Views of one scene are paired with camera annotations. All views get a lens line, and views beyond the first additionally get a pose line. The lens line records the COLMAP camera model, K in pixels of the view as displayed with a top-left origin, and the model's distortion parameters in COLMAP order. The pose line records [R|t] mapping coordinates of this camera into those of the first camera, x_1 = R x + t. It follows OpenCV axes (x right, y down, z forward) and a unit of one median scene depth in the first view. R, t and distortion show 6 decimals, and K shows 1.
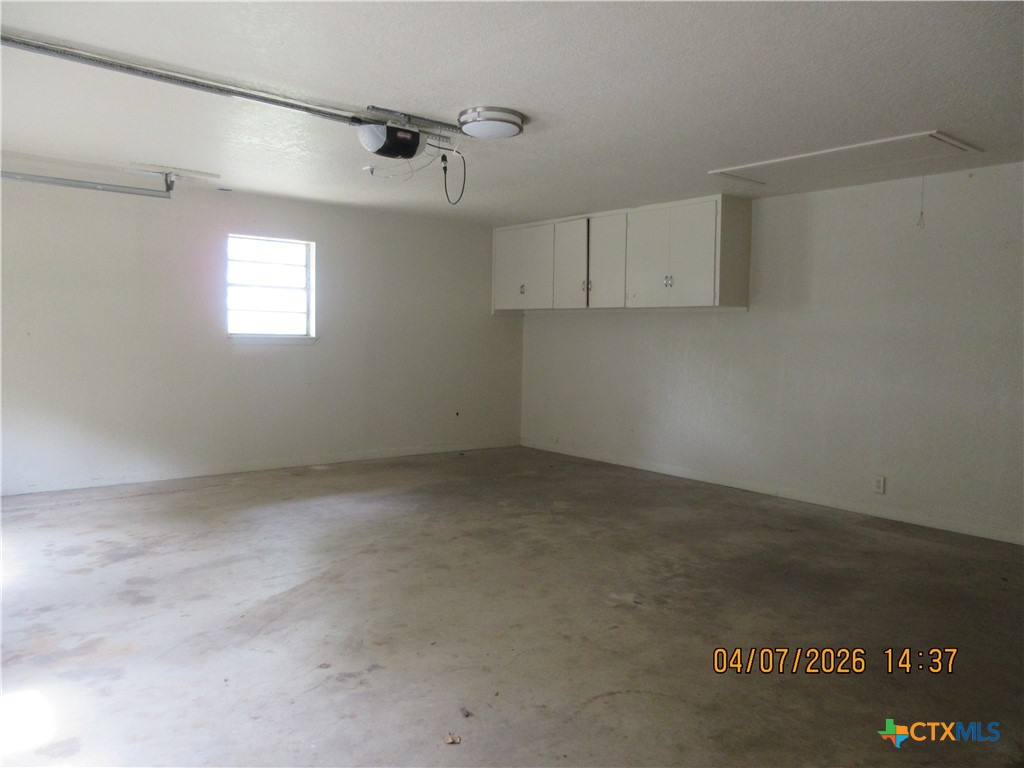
lens RADIAL K [[760.2, 0, 509.4], [0, 760.2, 378.7], [0, 0, 1]] dist [-0.001662, 0.009597]
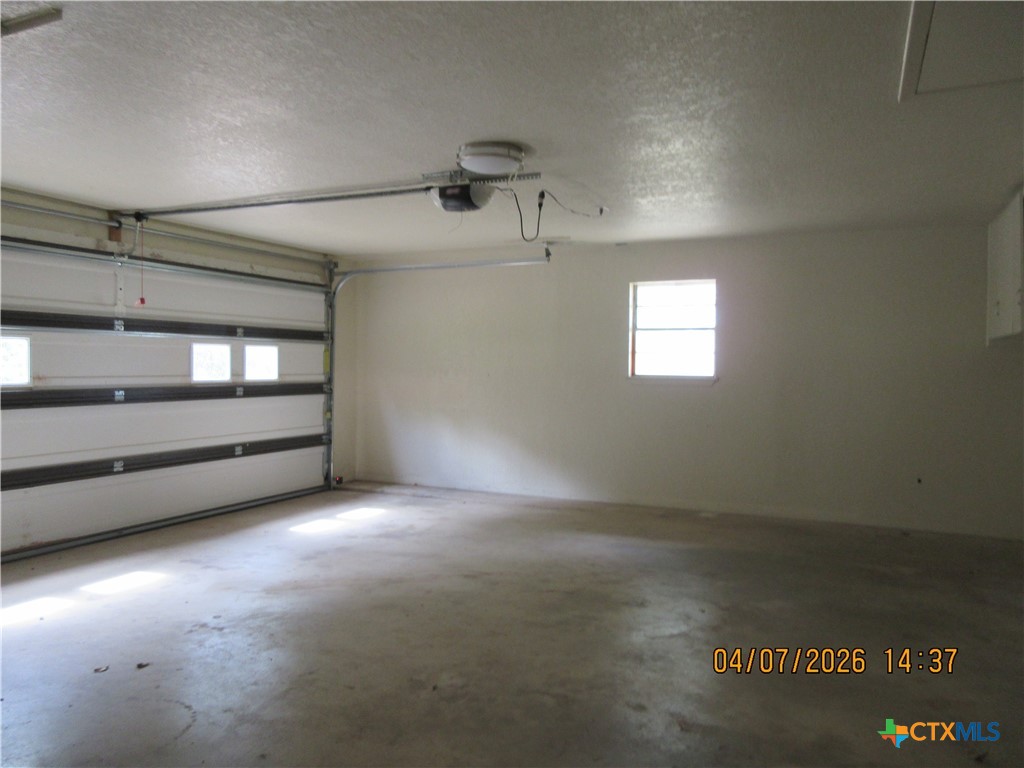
lens RADIAL K [[760.2, 0, 508.0], [0, 760.2, 387.8], [0, 0, 1]] dist [-0.001662, 0.009597]
pose [[0.429348, 0.011167, -0.903070, 0.892244], [-0.050169, 0.998675, -0.011502, -0.032891], [0.901745, 0.050244, 0.429339, 0.634610]]
